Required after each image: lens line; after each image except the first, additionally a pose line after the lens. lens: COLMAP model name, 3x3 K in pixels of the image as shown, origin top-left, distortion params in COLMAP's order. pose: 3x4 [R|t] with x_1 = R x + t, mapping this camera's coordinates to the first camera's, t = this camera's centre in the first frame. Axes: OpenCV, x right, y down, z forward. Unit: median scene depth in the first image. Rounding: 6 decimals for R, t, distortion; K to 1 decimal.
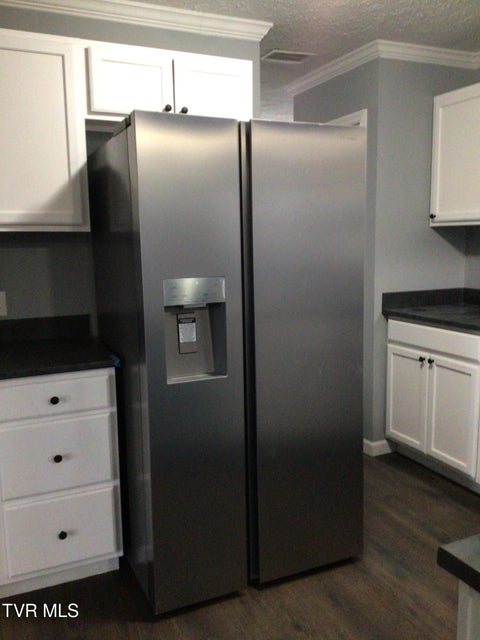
lens RADIAL K [[579.1, 0, 240.0], [0, 579.1, 320.0], [0, 0, 1]] dist [0.114682, -0.195267]
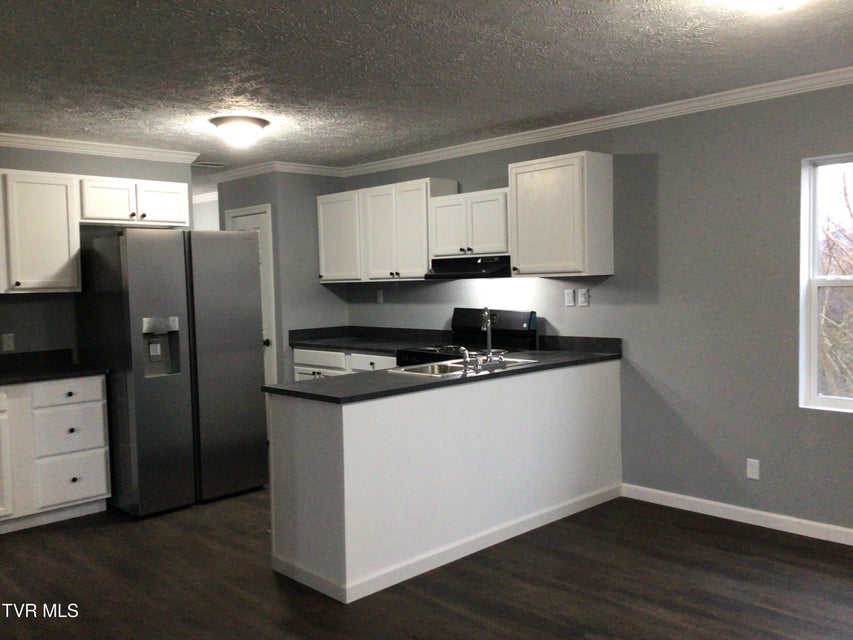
lens RADIAL K [[771.9, 0, 426.5], [0, 771.9, 320.0], [0, 0, 1]] dist [0.114682, -0.195267]
pose [[0.945358, -0.027213, 0.324897, -0.070539], [0.057864, 0.994695, -0.085052, 0.158025], [-0.320859, 0.099204, 0.941917, -1.283278]]
